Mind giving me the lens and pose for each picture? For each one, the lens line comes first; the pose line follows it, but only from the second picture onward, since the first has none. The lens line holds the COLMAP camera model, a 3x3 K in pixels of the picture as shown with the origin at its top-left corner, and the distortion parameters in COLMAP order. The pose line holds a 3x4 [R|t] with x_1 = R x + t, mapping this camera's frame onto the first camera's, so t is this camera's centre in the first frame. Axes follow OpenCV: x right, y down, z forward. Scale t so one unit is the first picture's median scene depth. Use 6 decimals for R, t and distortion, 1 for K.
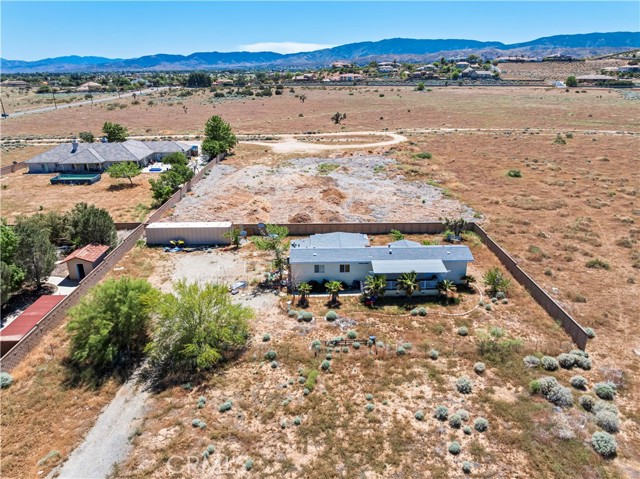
lens RADIAL K [[450.8, 0, 321.1], [0, 450.8, 237.2], [0, 0, 1]] dist [-0.053058, 0.026318]
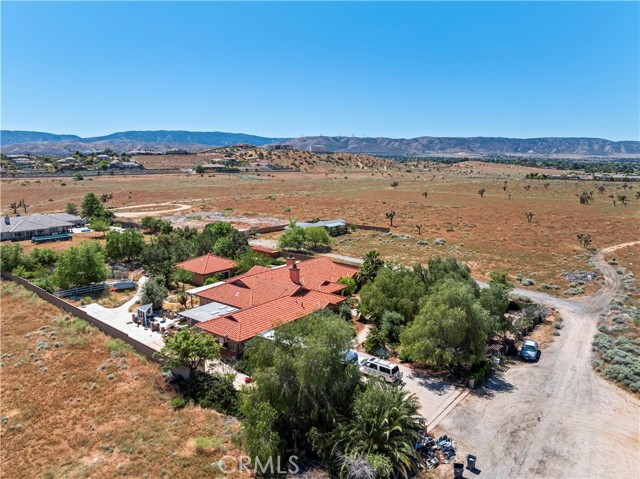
lens RADIAL K [[450.8, 0, 321.1], [0, 450.8, 237.2], [0, 0, 1]] dist [-0.053058, 0.026318]
pose [[0.654434, -0.118890, 0.746714, -1.956353], [0.259742, 0.962812, -0.074346, 0.319466], [-0.710106, 0.242607, 0.660978, -0.793129]]
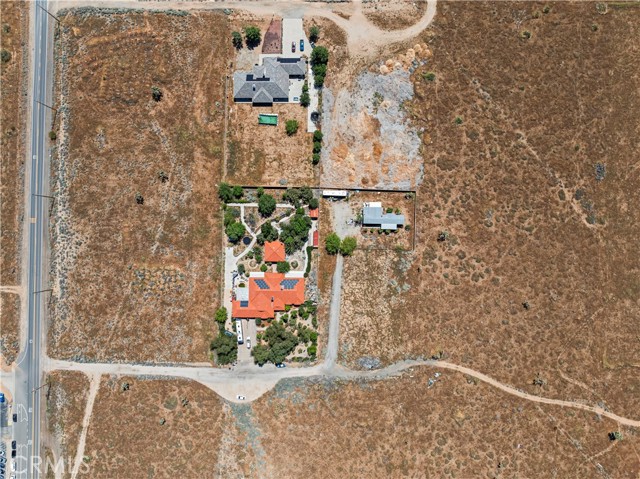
lens RADIAL K [[450.8, 0, 321.1], [0, 450.8, 237.2], [0, 0, 1]] dist [-0.053058, 0.026318]
pose [[0.999185, 0.040335, 0.001642, -0.497210], [-0.015795, 0.353205, 0.935413, -4.132051], [0.037150, -0.934676, 0.353554, -0.761210]]
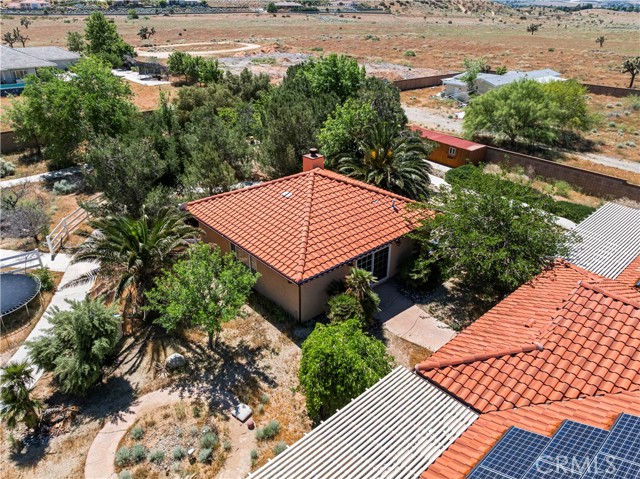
lens RADIAL K [[450.8, 0, 321.1], [0, 450.8, 237.2], [0, 0, 1]] dist [-0.053058, 0.026318]
pose [[0.767737, -0.280190, 0.576258, -1.228568], [0.209920, 0.959679, 0.186947, 0.122140], [-0.605403, -0.022558, 0.795599, 0.306720]]
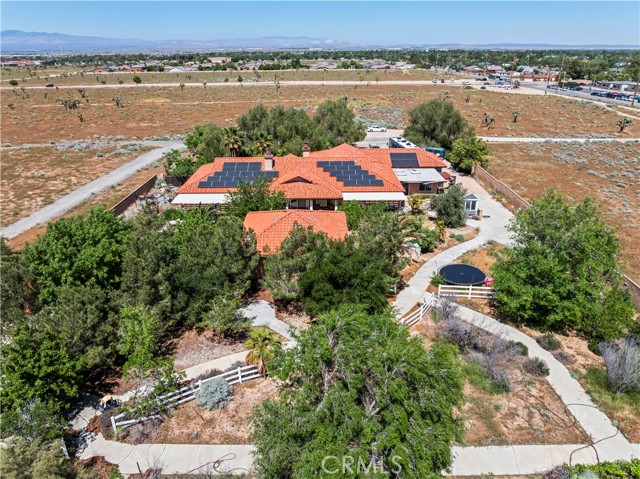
lens RADIAL K [[450.8, 0, 321.1], [0, 450.8, 237.2], [0, 0, 1]] dist [-0.053058, 0.026318]
pose [[-0.999511, -0.001732, 0.031227, -1.029967], [0.019919, 0.734519, 0.678295, -0.380818], [-0.024112, 0.678585, -0.734126, 1.324664]]
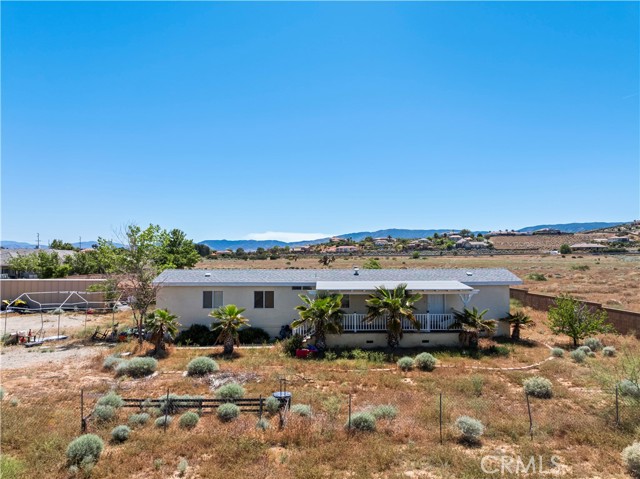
lens RADIAL K [[450.8, 0, 321.1], [0, 450.8, 237.2], [0, 0, 1]] dist [-0.053058, 0.026318]
pose [[0.999978, 0.005935, -0.003098, 0.117209], [-0.006674, 0.920179, -0.391442, 0.200288], [0.000528, 0.391453, 0.920198, 0.518138]]
